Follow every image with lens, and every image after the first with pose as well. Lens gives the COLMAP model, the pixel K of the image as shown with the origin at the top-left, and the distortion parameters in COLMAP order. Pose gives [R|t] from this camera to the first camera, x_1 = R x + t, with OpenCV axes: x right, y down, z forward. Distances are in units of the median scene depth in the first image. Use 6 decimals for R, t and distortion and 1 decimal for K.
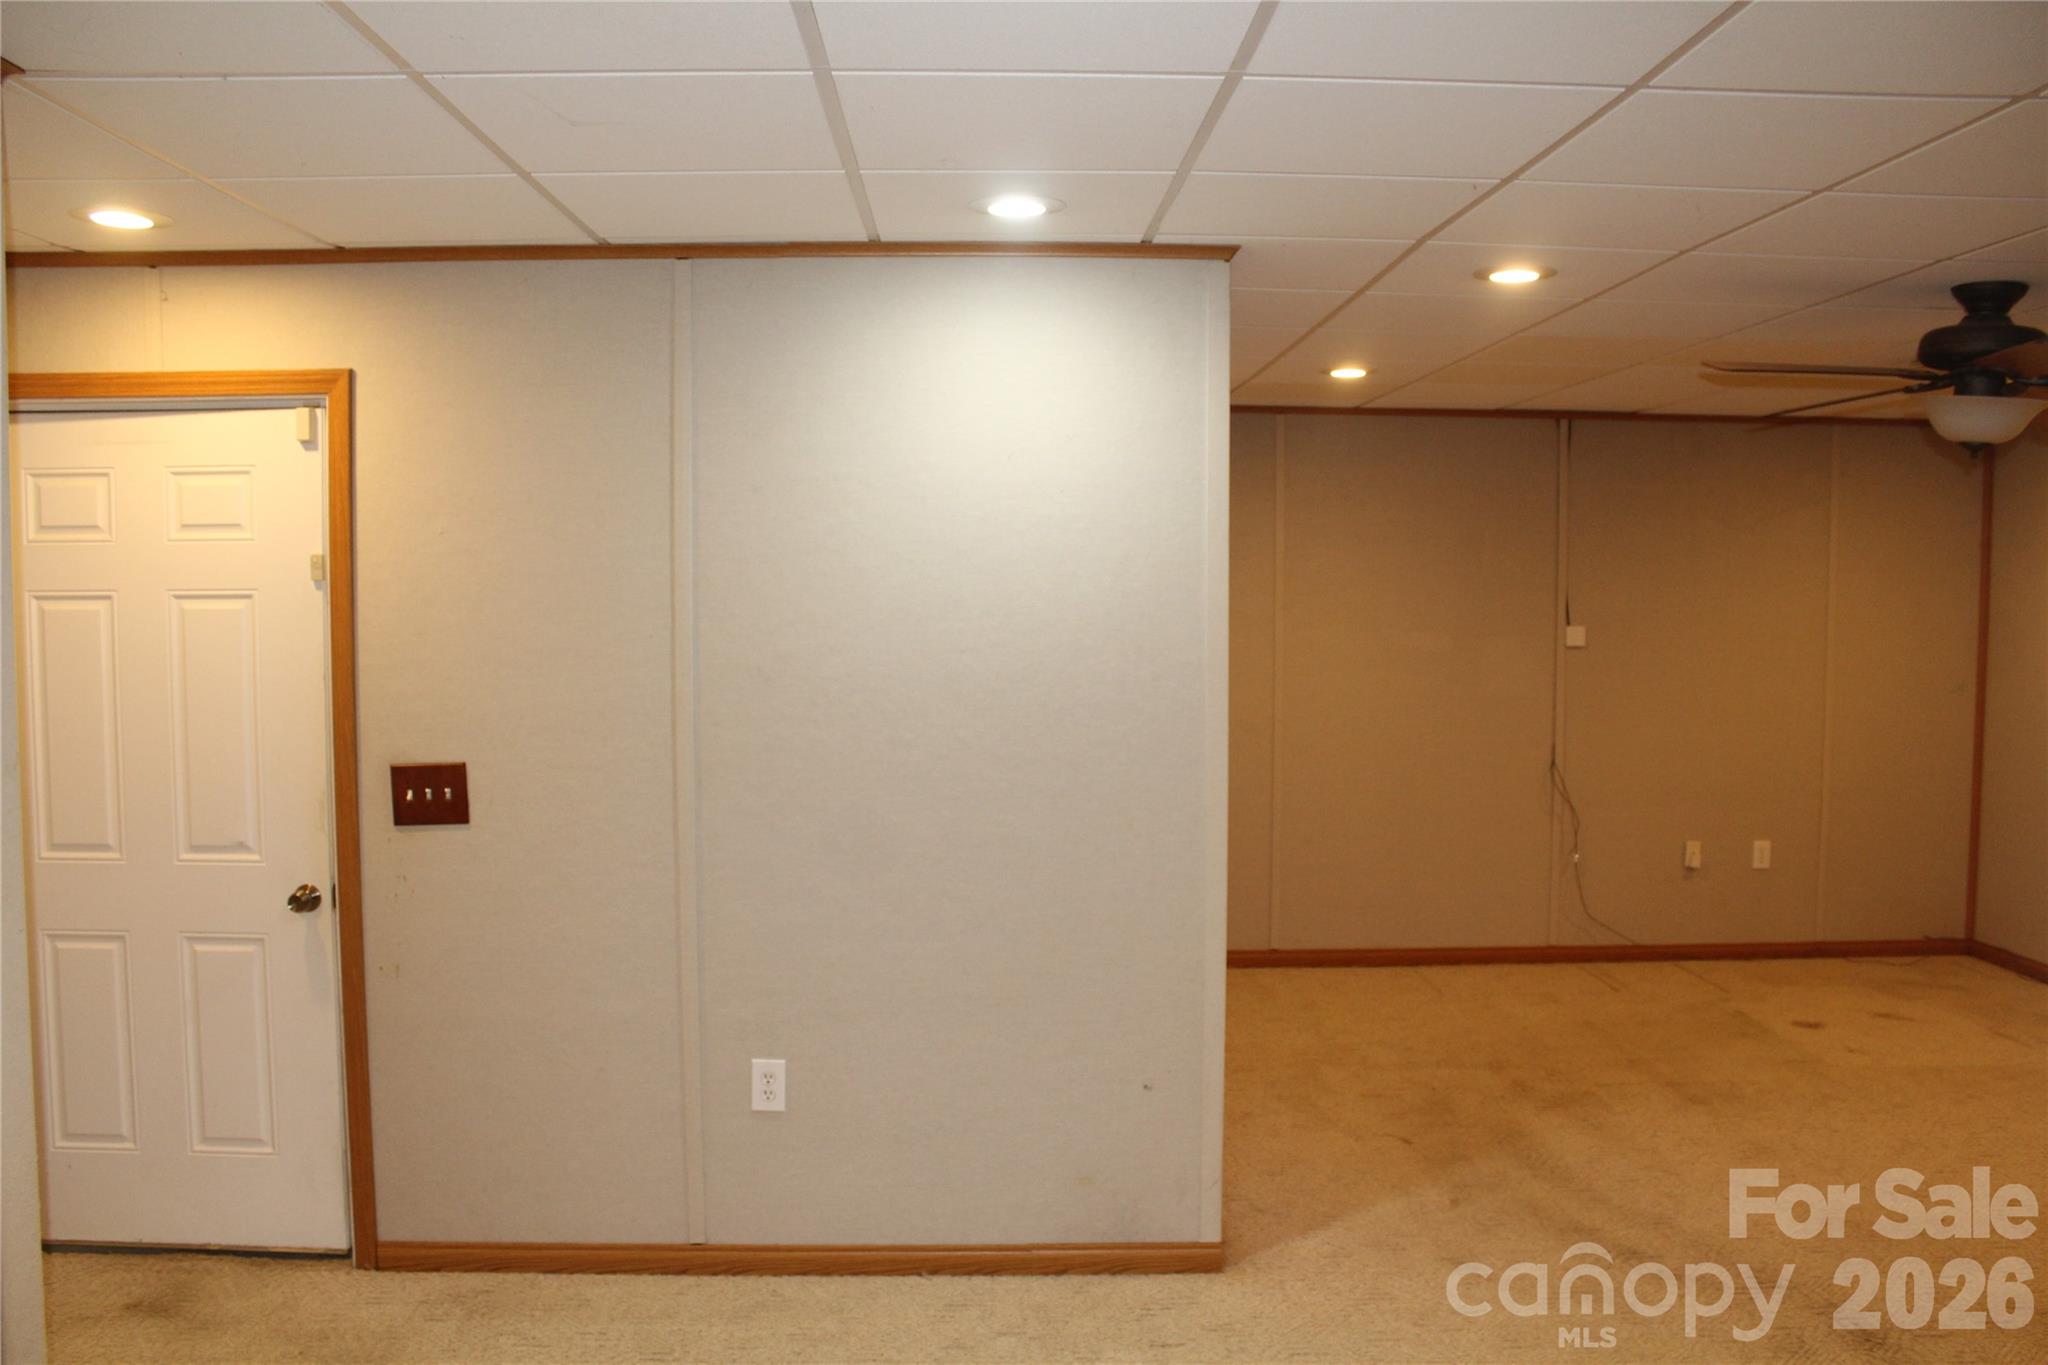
lens RADIAL K [[1682.4, 0, 990.6], [0, 1682.4, 696.8], [0, 0, 1]] dist [-0.143895, 0.099330]
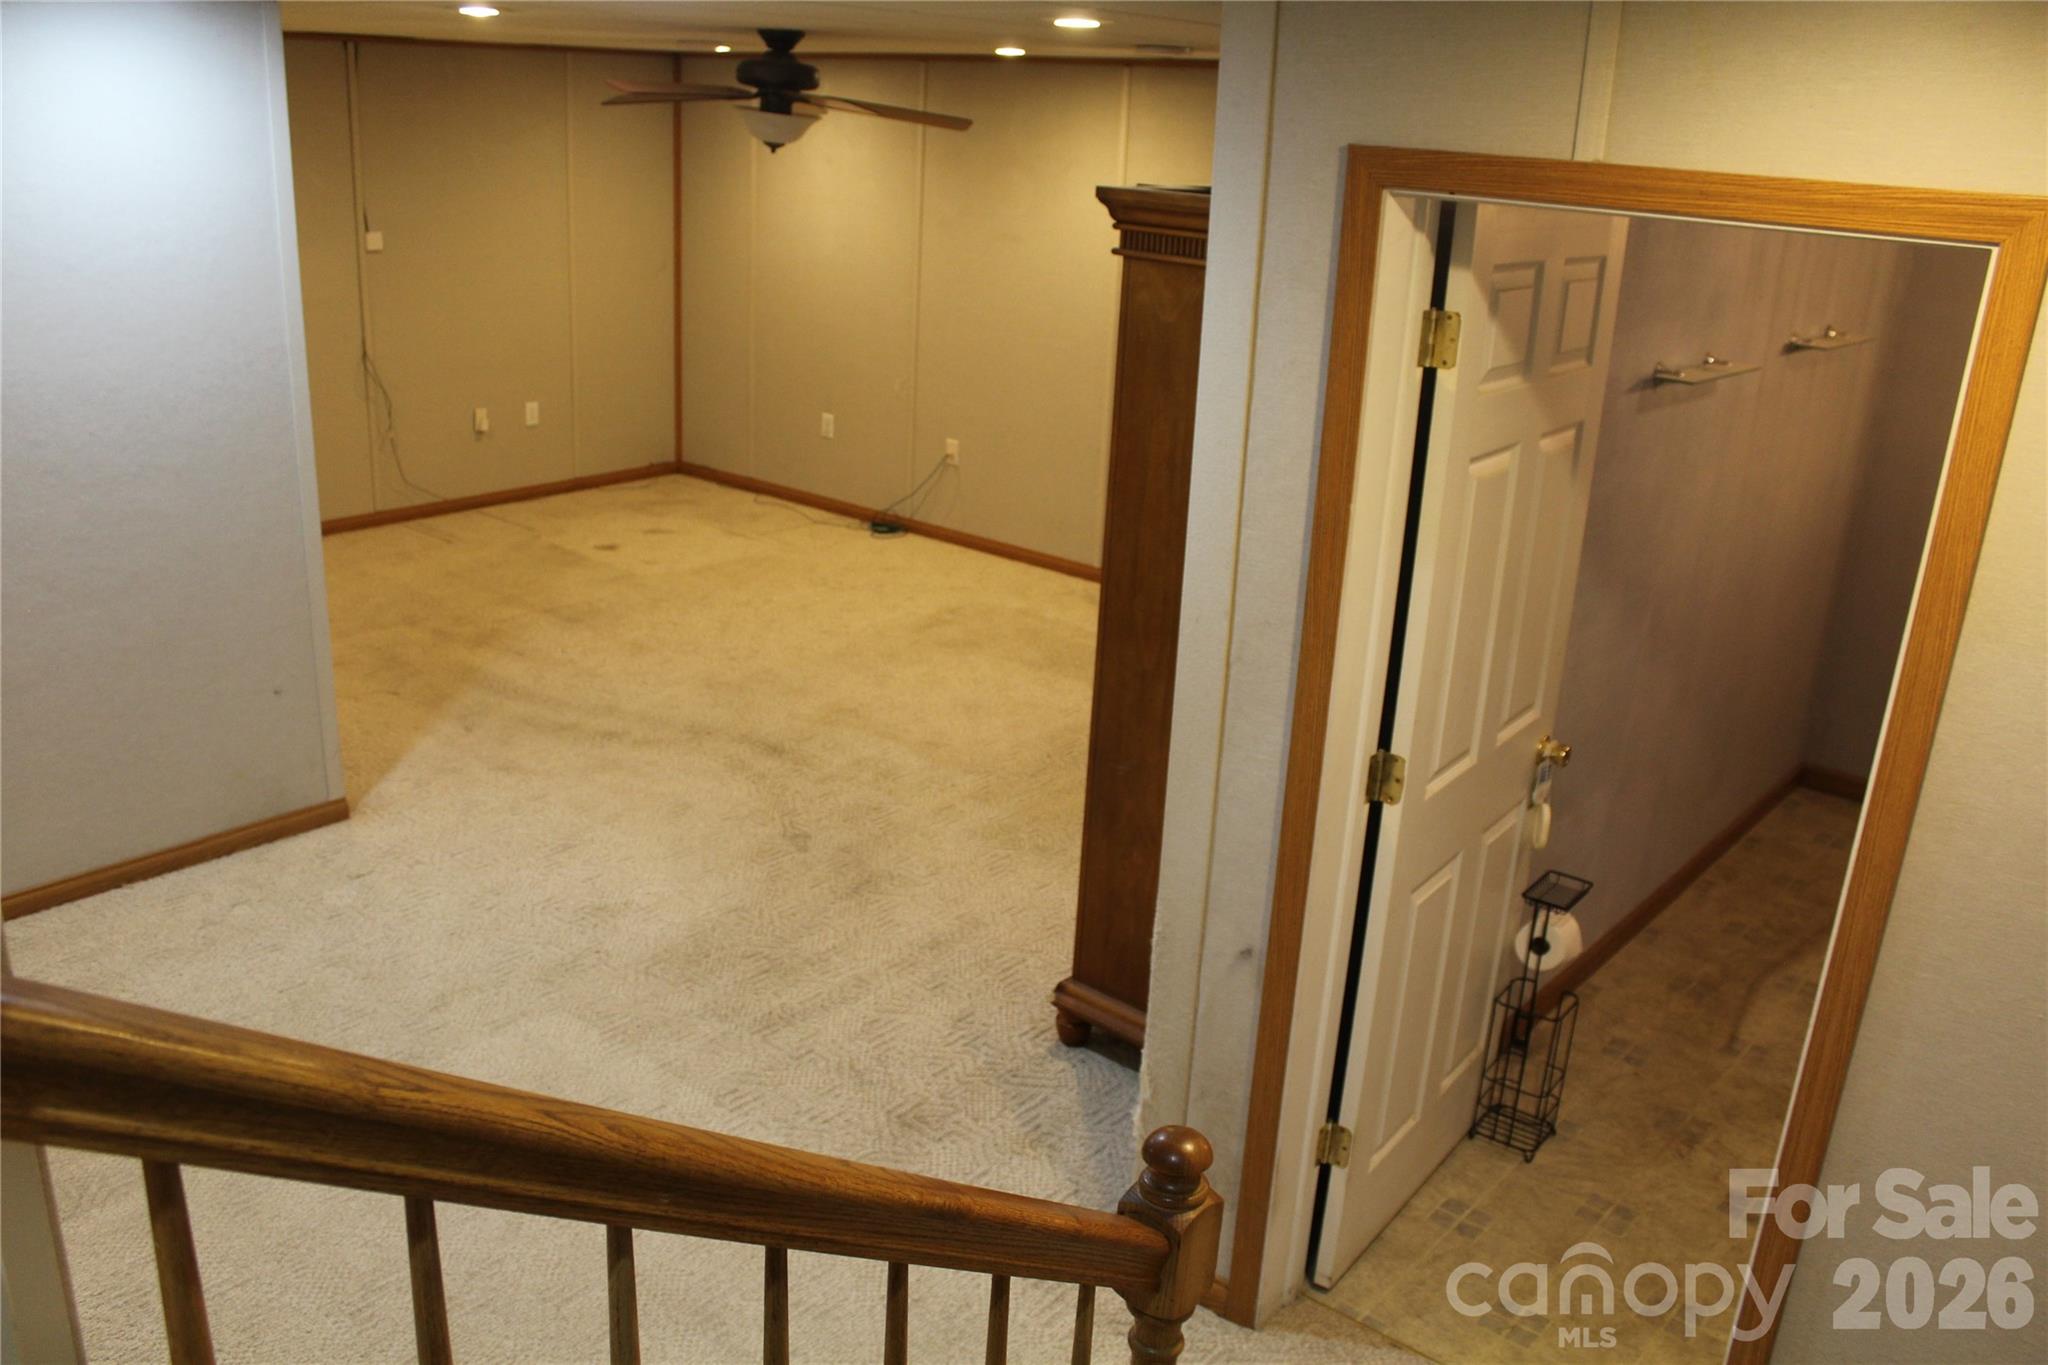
lens RADIAL K [[1682.4, 0, 1015.6], [0, 1682.4, 694.2], [0, 0, 1]] dist [-0.143895, 0.099330]
pose [[0.667368, -0.221512, 0.711022, -0.253376], [0.005914, 0.956287, 0.292371, -0.074268], [-0.744705, -0.190914, 0.639505, -0.122844]]
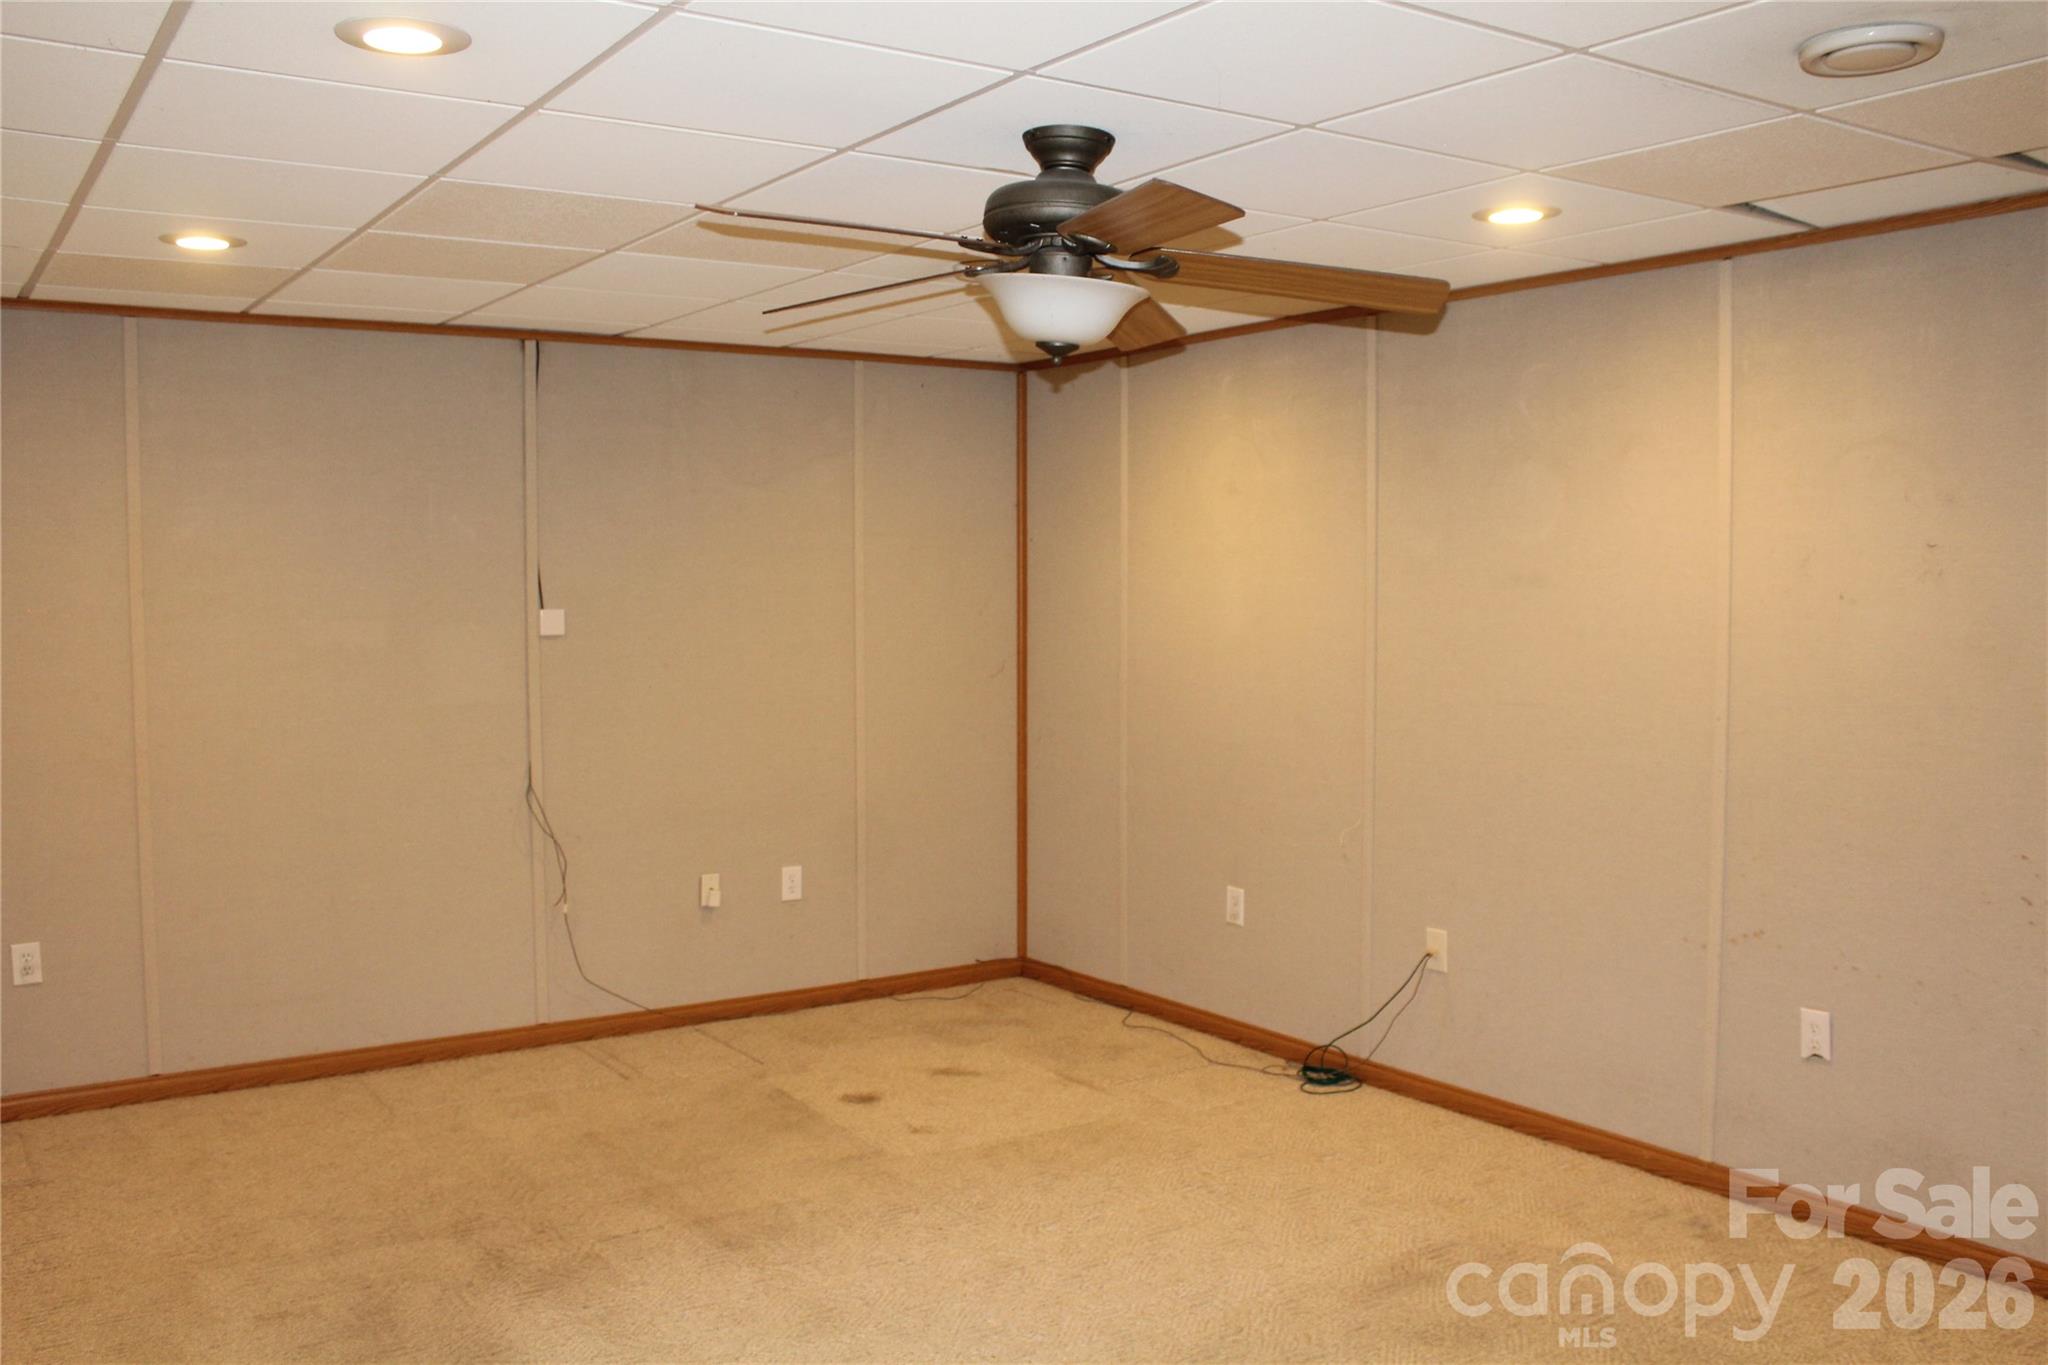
lens RADIAL K [[1829.1, 0, 1009.2], [0, 1829.1, 679.8], [0, 0, 1]] dist [-0.106278, 0.026764]
pose [[0.842130, -0.035519, 0.538103, 0.088007], [0.039813, 0.999200, 0.003647, -0.004931], [-0.537803, 0.018352, 0.842871, 0.198295]]
